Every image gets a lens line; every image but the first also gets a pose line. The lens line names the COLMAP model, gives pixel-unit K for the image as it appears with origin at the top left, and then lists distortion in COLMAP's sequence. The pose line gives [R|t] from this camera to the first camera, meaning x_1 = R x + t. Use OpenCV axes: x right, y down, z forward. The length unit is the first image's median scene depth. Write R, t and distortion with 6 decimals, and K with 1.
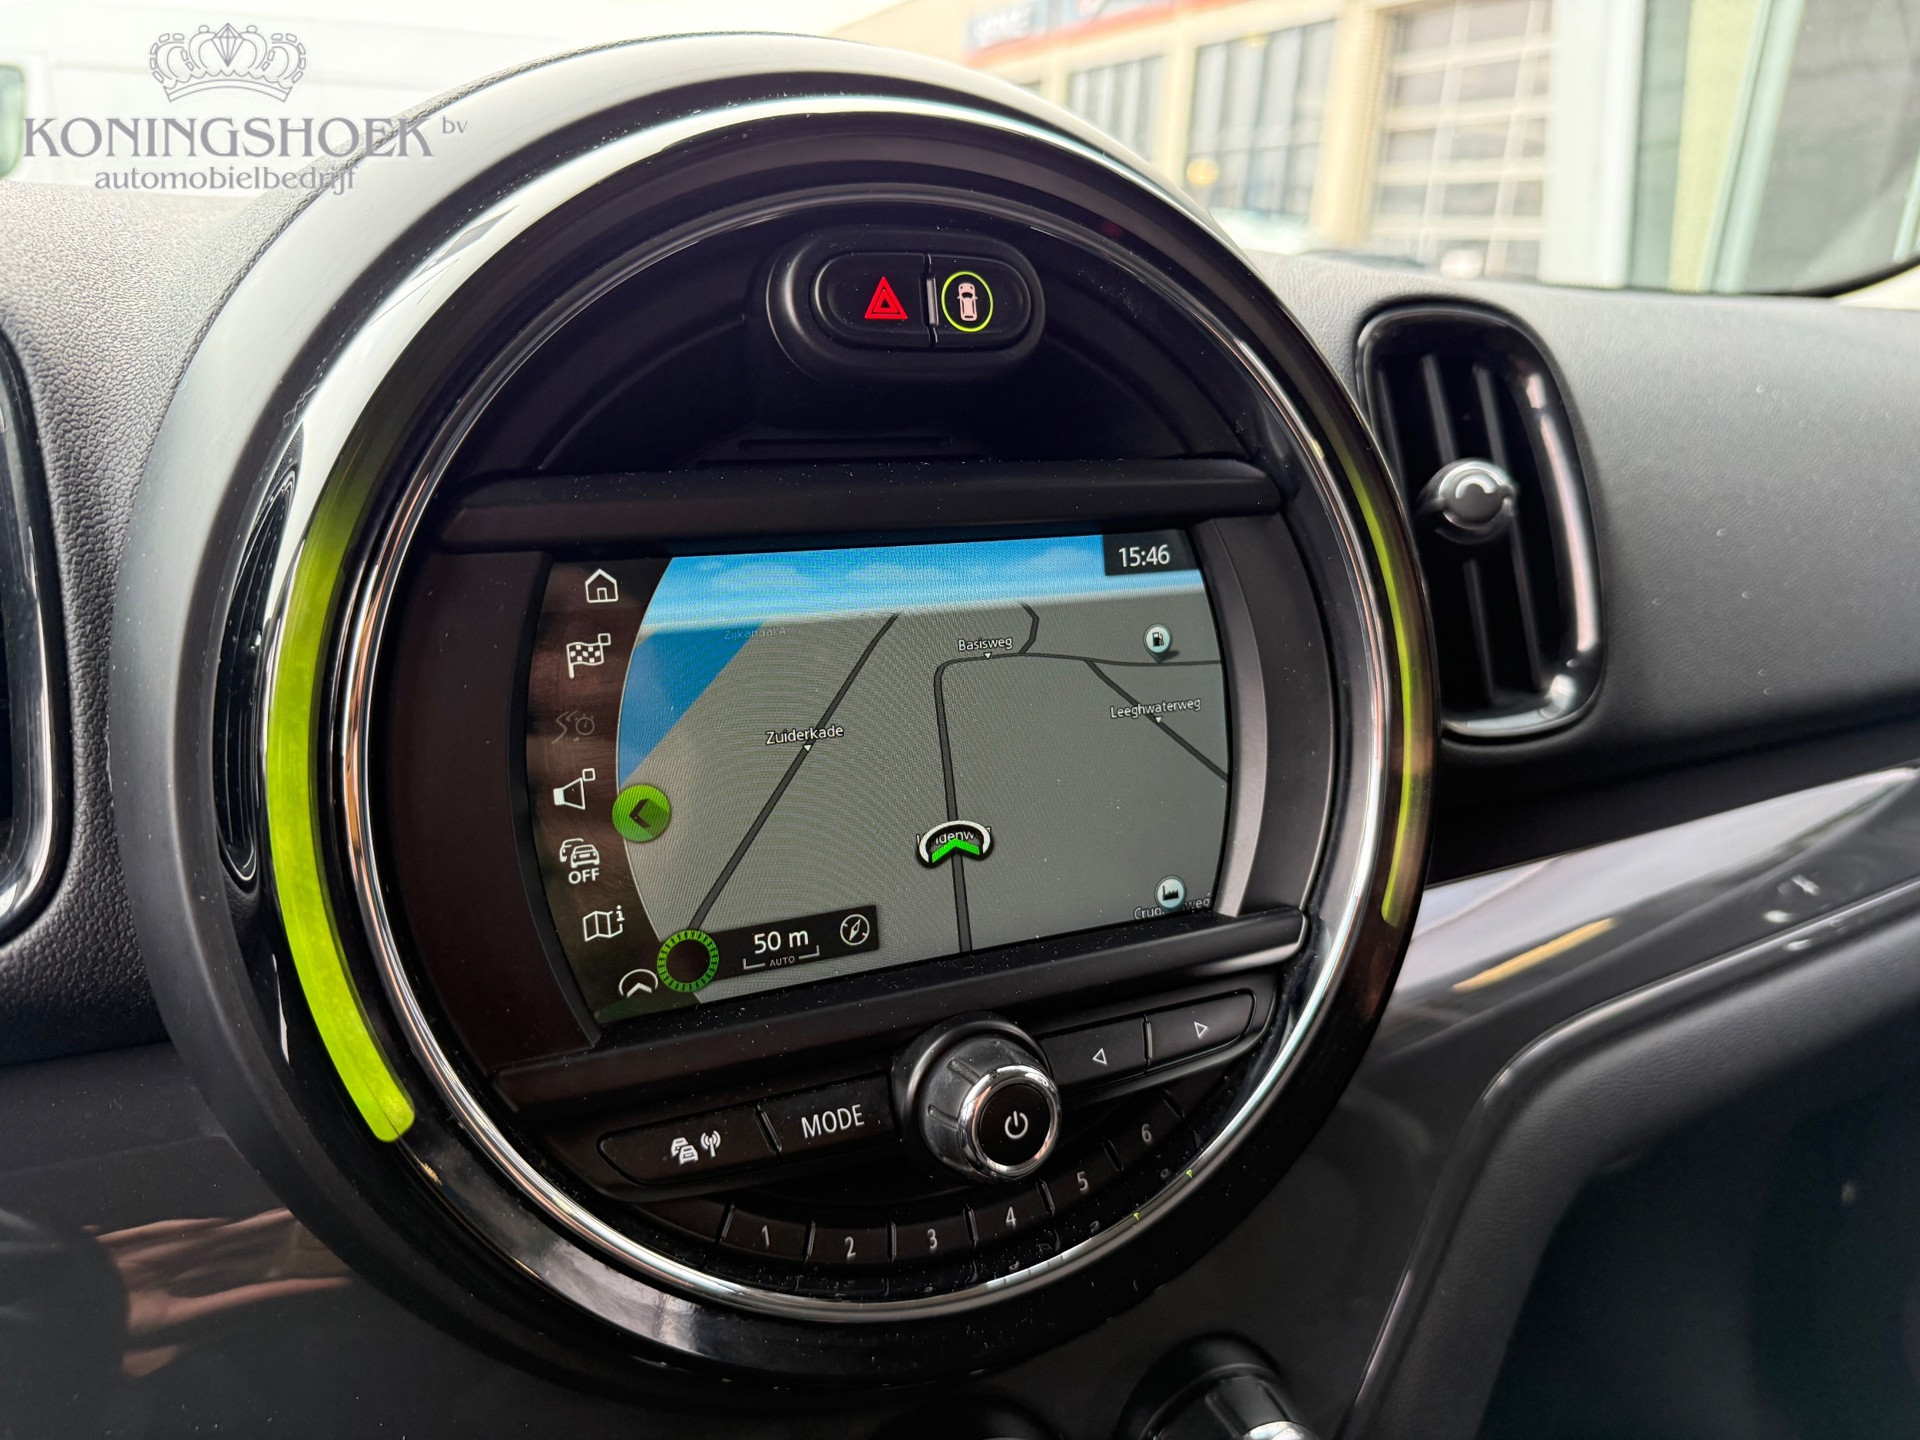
lens RADIAL K [[1347.6, 0, 973.5], [0, 1347.6, 724.6], [0, 0, 1]] dist [0.034684, -0.041321]
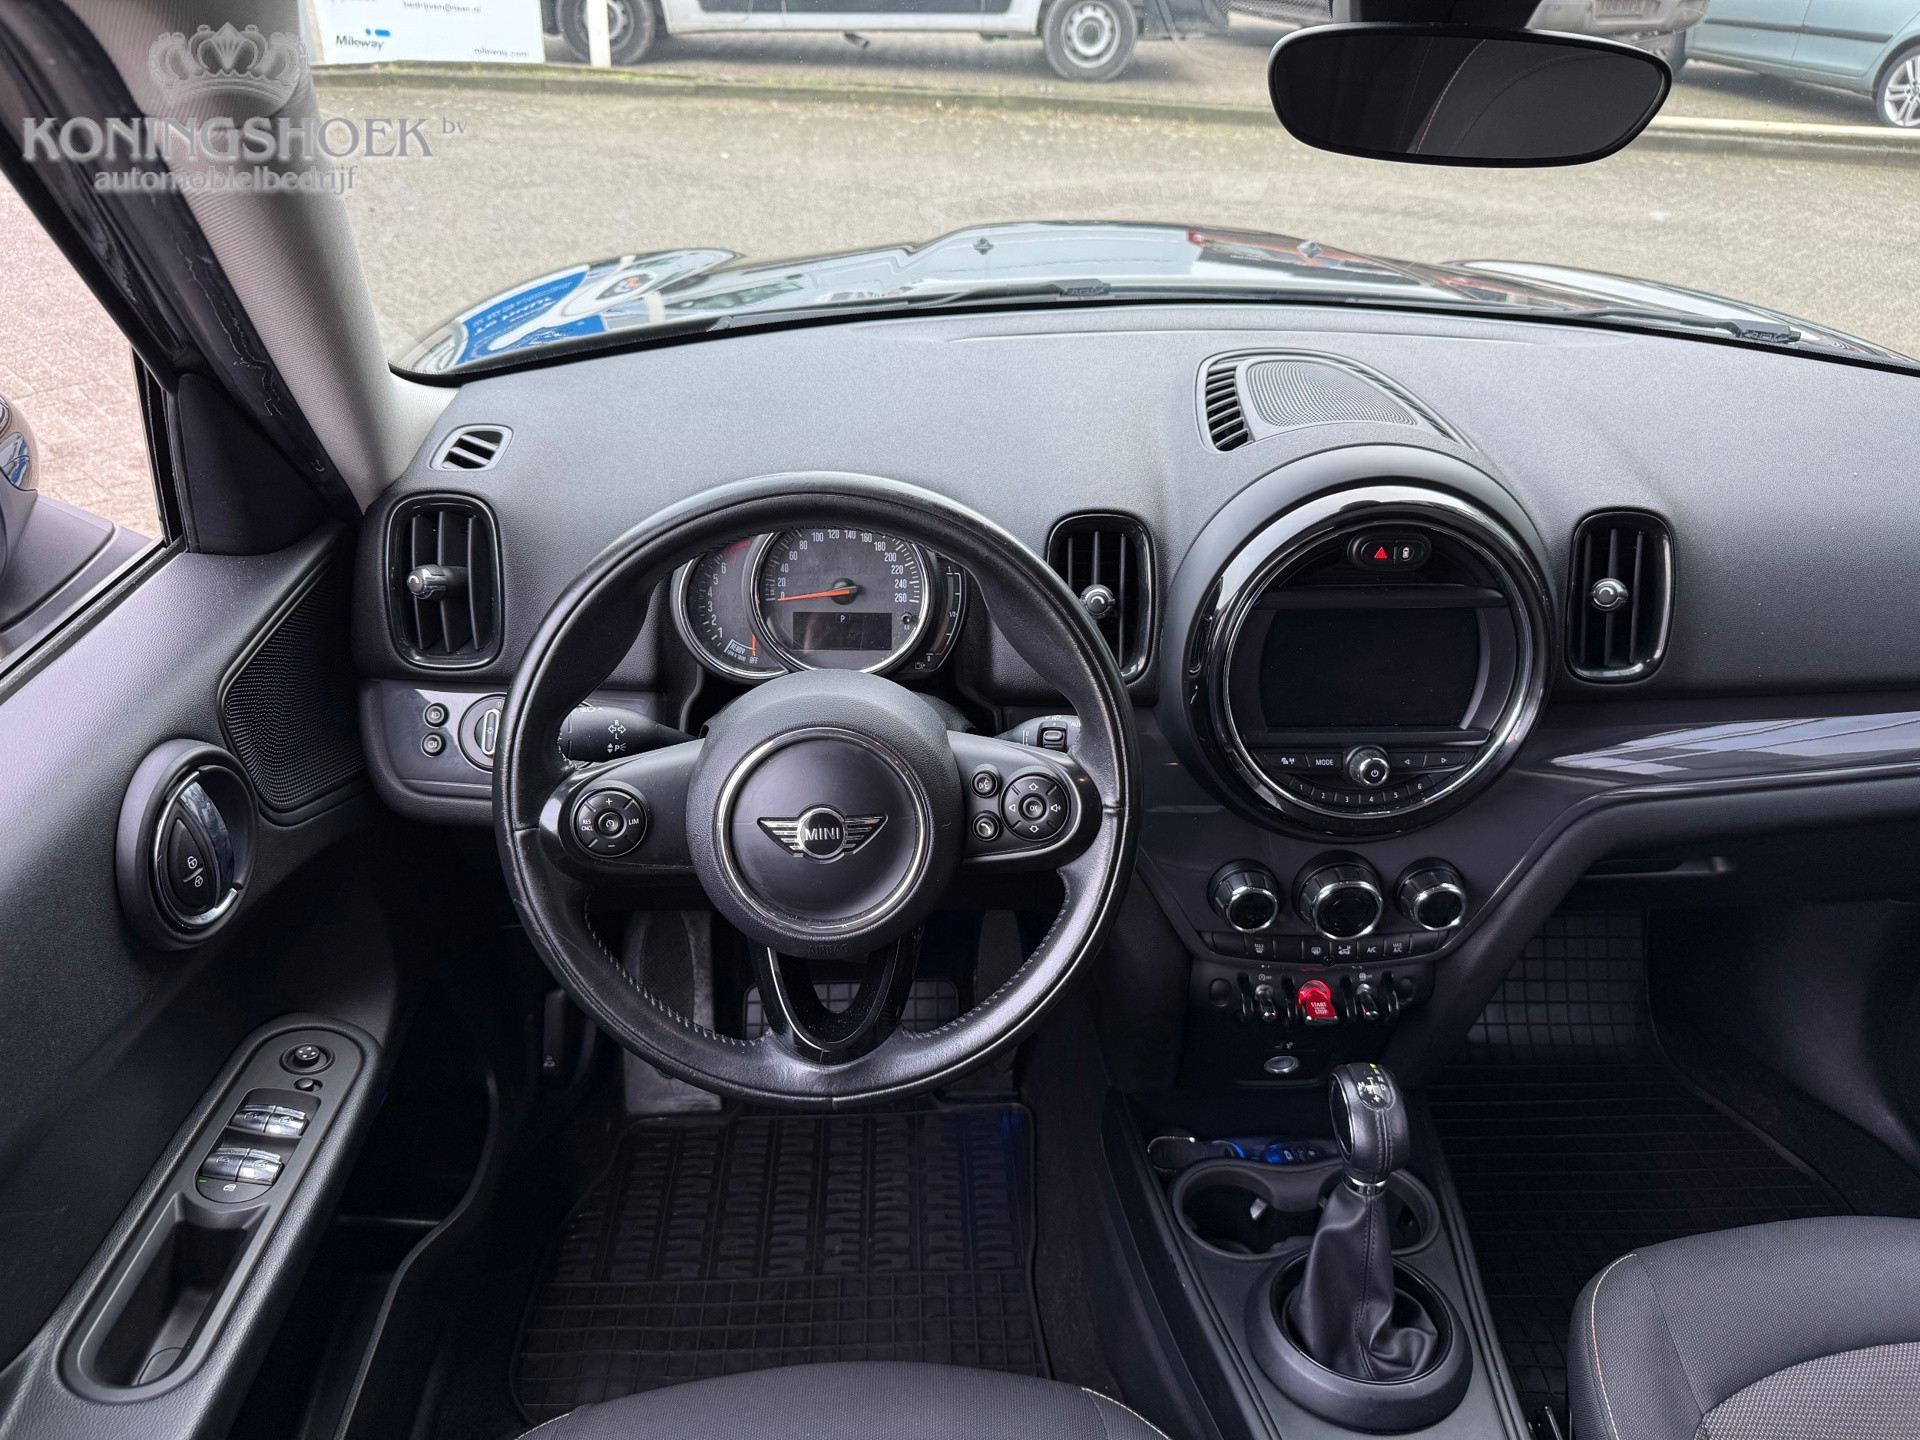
lens RADIAL K [[1347.6, 0, 973.5], [0, 1347.6, 724.6], [0, 0, 1]] dist [0.034684, -0.041321]
pose [[0.918927, 0.206100, -0.336298, 0.238879], [-0.107249, 0.951059, 0.289801, -0.787567], [0.379567, -0.230238, 0.896058, -2.704000]]
